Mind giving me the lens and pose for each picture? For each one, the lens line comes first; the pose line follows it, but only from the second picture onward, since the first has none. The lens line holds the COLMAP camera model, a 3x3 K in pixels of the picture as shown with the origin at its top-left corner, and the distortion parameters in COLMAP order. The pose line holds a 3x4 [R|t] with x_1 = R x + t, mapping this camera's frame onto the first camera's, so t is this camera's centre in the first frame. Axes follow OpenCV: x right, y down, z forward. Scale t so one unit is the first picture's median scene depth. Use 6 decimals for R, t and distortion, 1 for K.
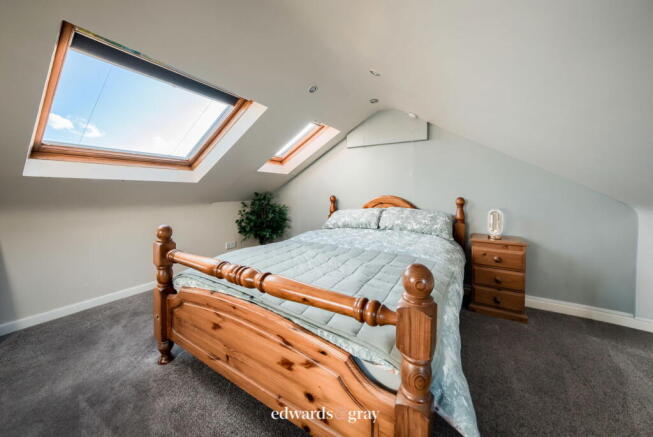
lens RADIAL K [[232.3, 0, 325.9], [0, 232.3, 195.3], [0, 0, 1]] dist [-0.013112, 0.000027]
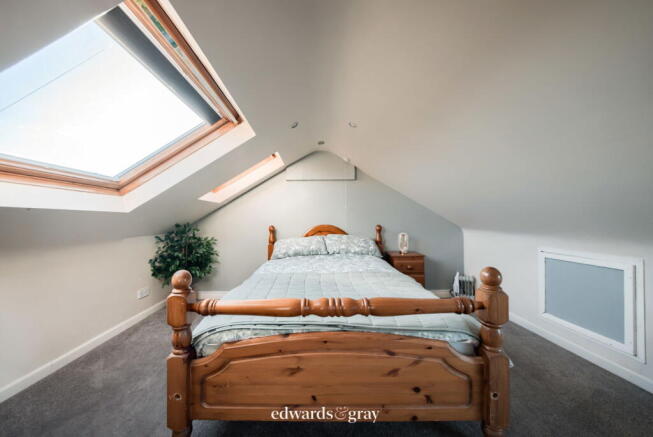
lens RADIAL K [[221.4, 0, 324.1], [0, 221.4, 216.5], [0, 0, 1]] dist [-0.010618, 0.000036]
pose [[0.852506, 0.000064, 0.522718, -0.354888], [0.017175, 0.999457, -0.028134, -0.010862], [-0.522436, 0.032962, 0.852041, 0.069424]]
